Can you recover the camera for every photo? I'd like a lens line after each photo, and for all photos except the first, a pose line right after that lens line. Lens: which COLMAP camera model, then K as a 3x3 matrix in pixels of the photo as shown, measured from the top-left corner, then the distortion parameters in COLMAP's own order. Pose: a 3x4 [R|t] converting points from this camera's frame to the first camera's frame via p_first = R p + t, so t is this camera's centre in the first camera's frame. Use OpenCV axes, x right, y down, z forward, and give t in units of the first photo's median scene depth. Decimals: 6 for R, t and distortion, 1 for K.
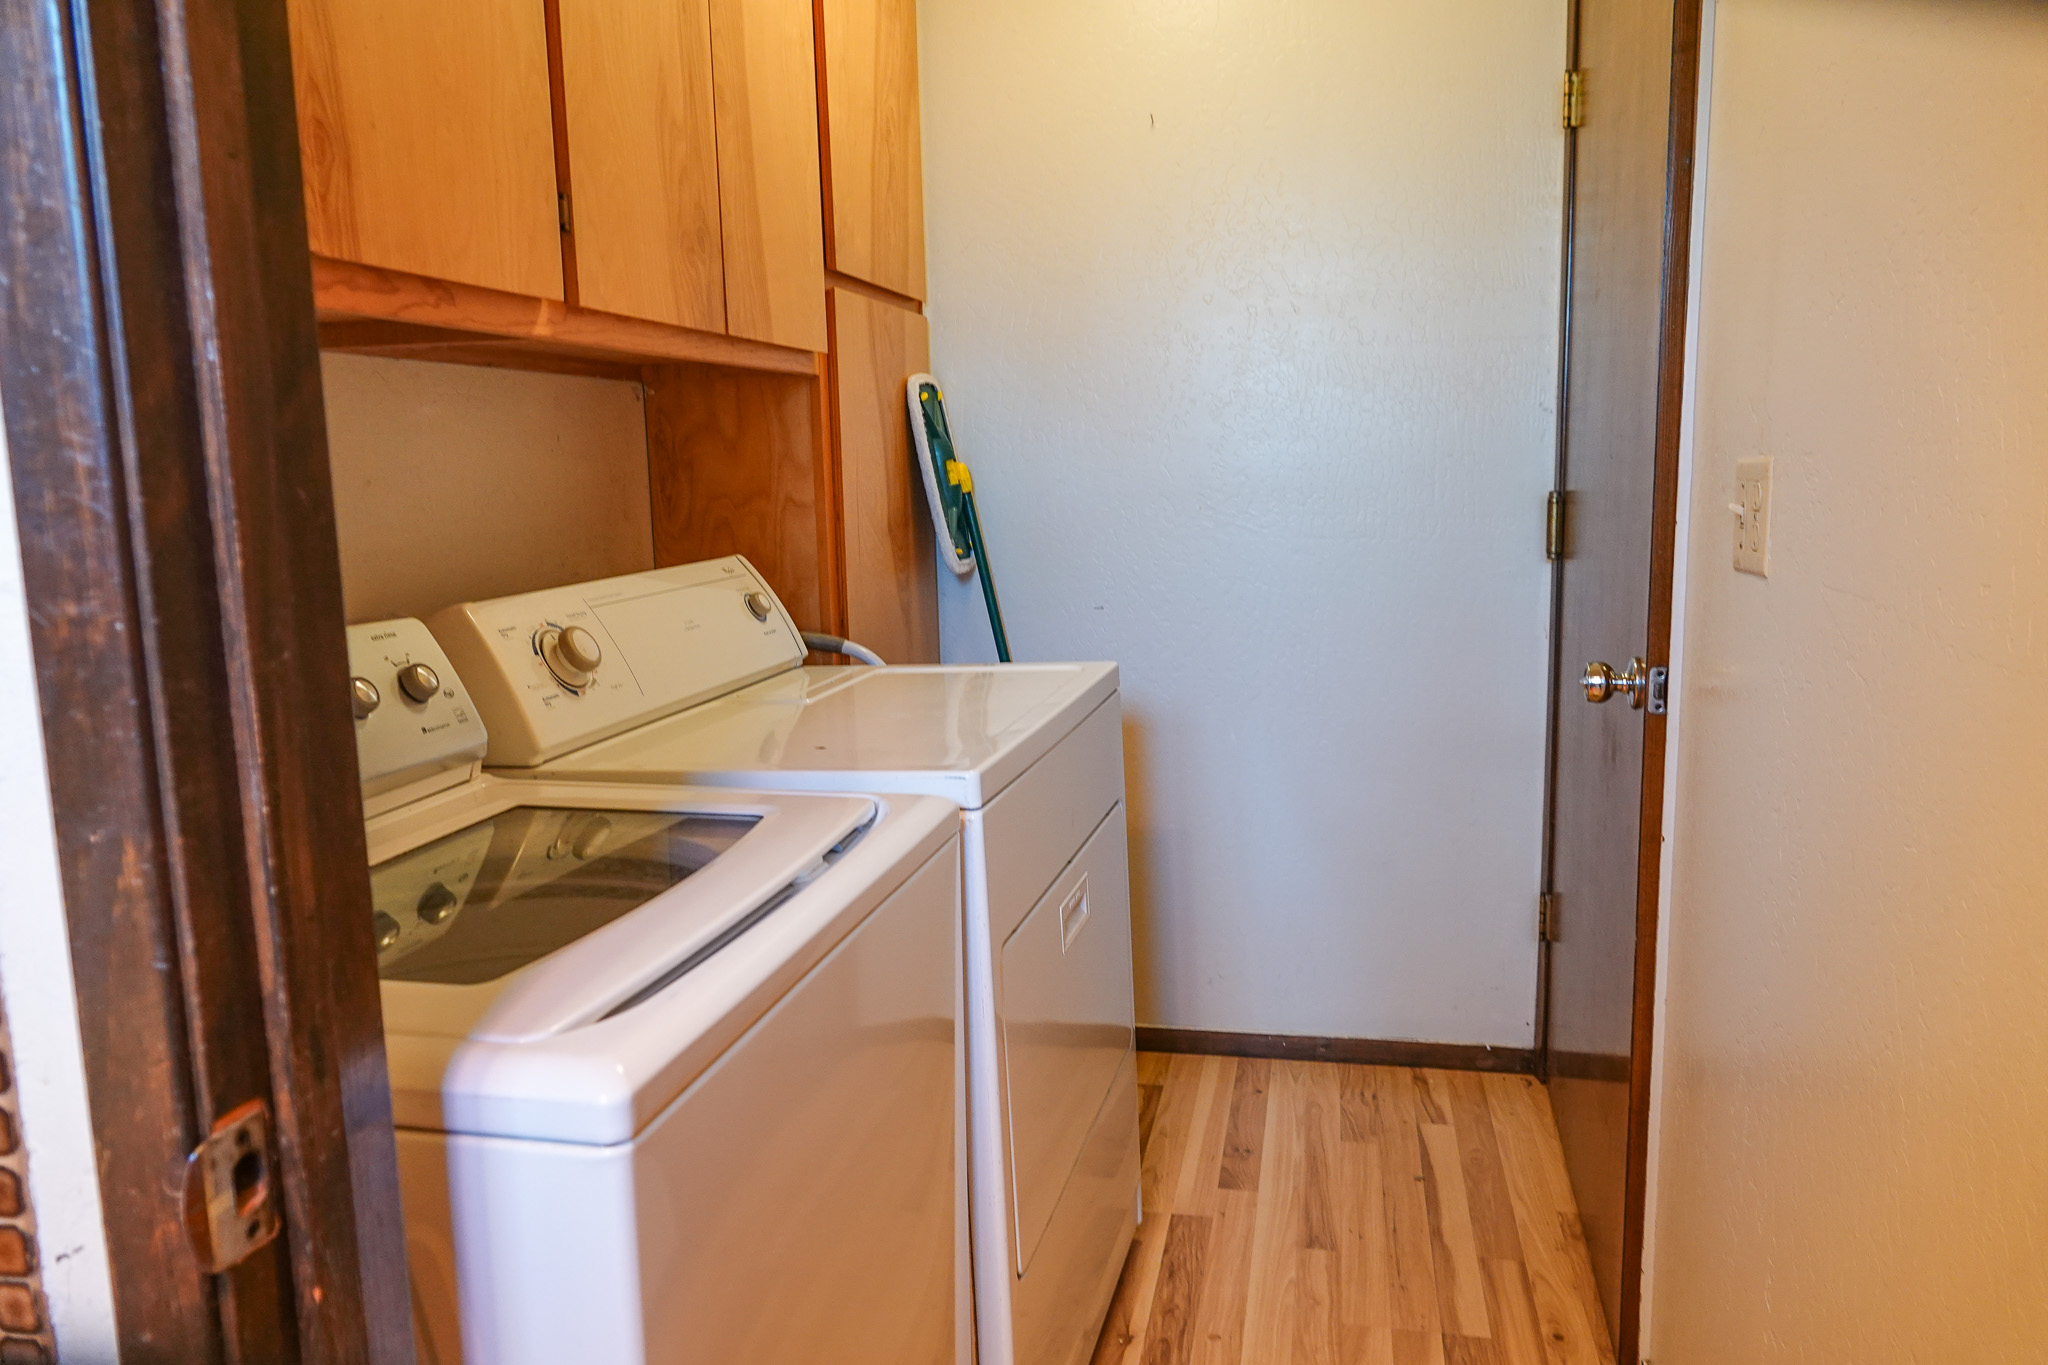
lens RADIAL K [[1424.2, 0, 1024.0], [0, 1424.2, 682.5], [0, 0, 1]] dist [0.003183, -0.000190]
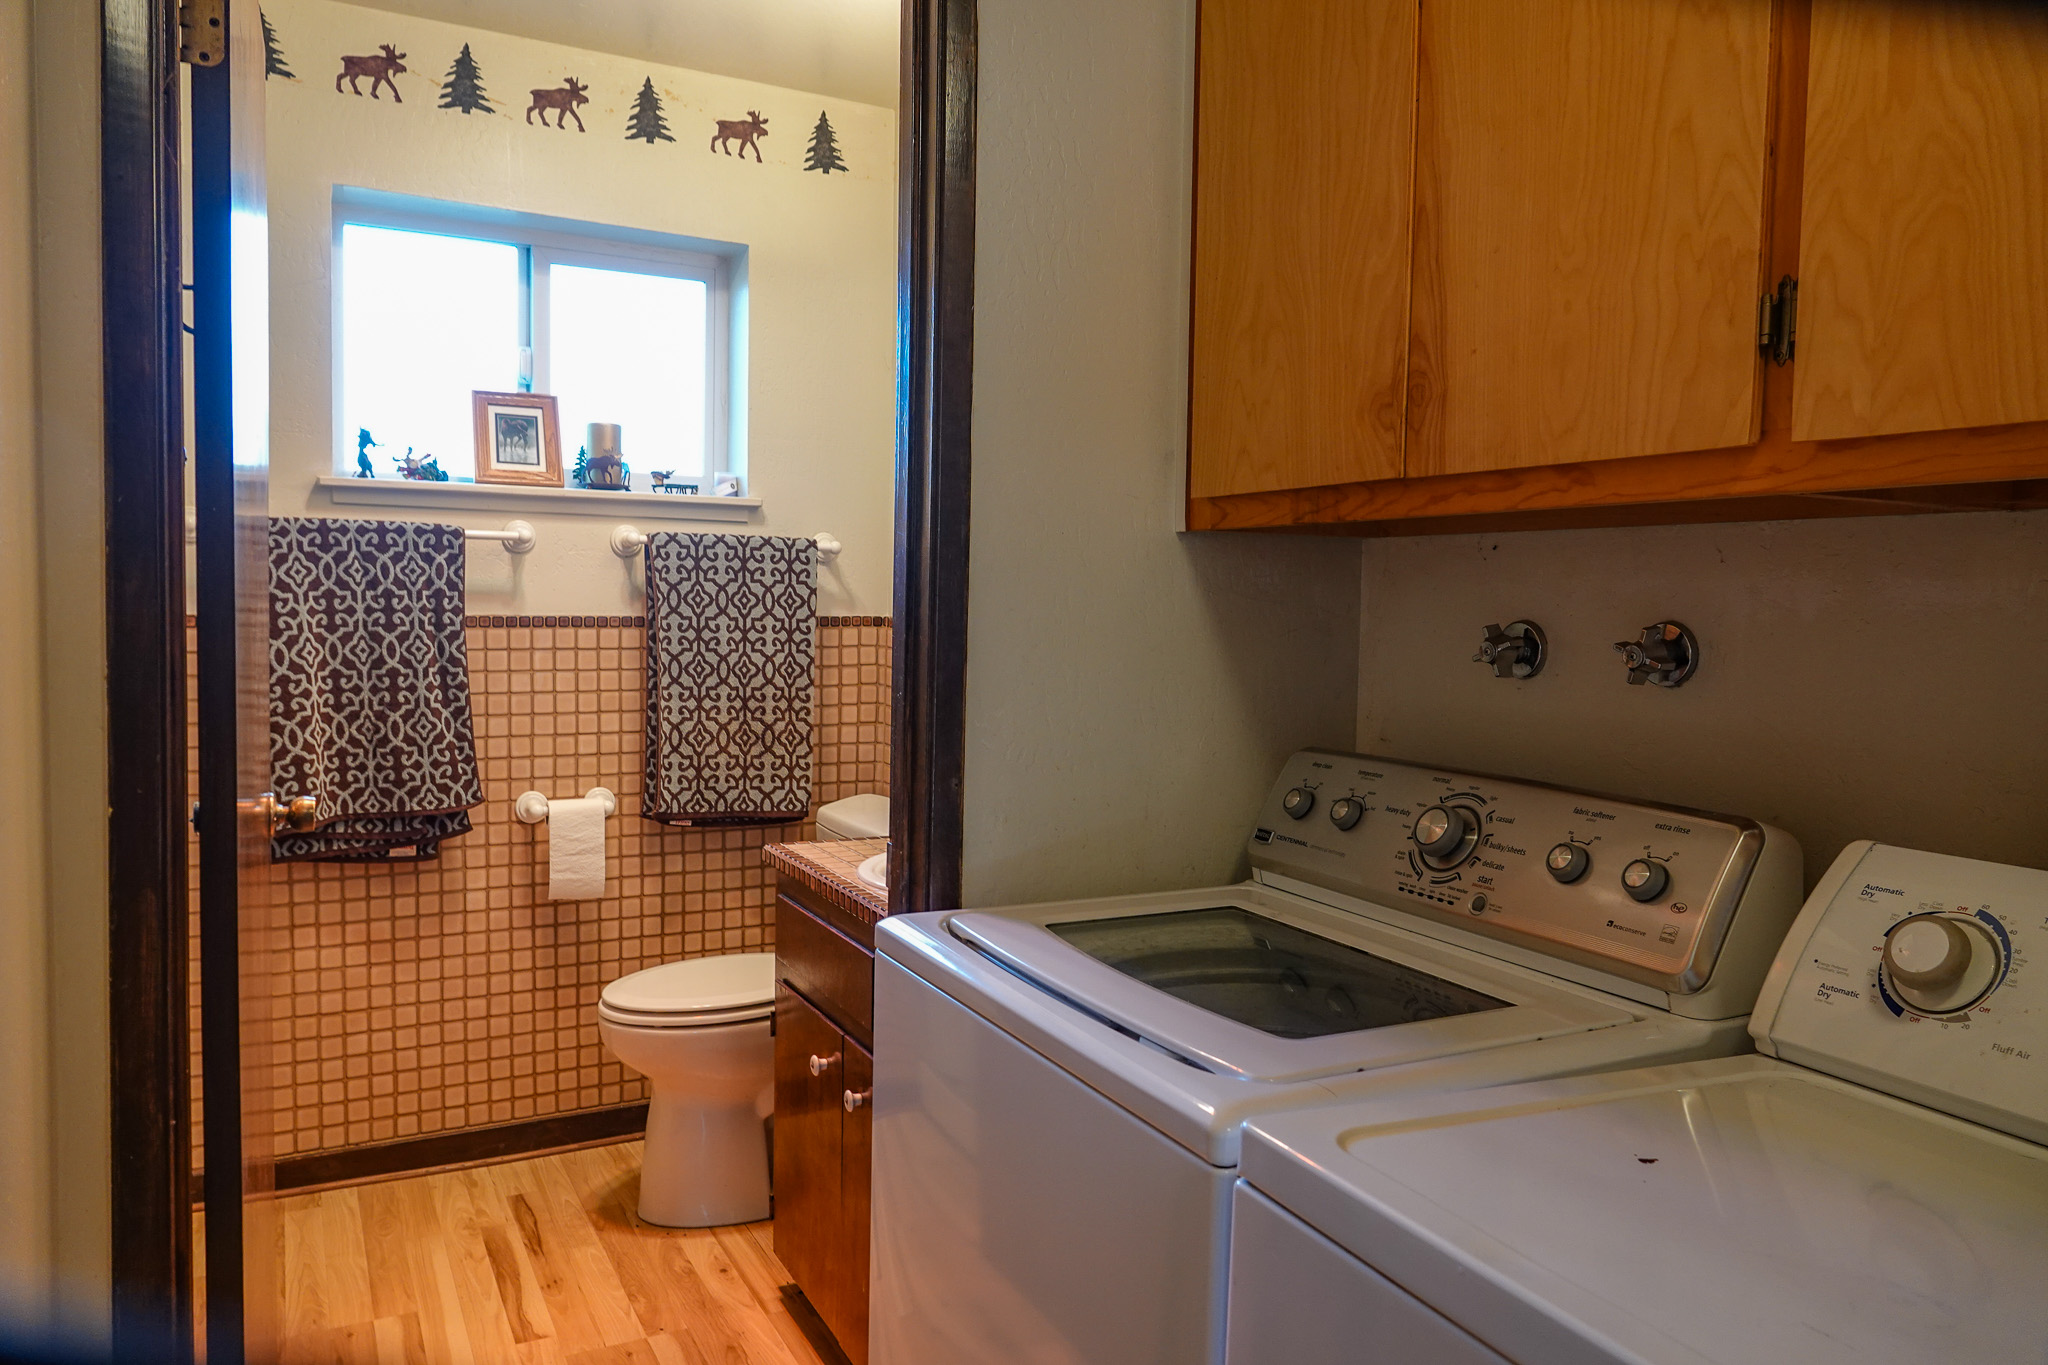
lens RADIAL K [[1424.2, 0, 1024.0], [0, 1424.2, 682.5], [0, 0, 1]] dist [0.003183, -0.000190]
pose [[-0.752810, 0.022371, -0.657857, 0.536896], [-0.123938, 0.976729, 0.175042, -0.265377], [0.646464, 0.213307, -0.732519, 1.542716]]
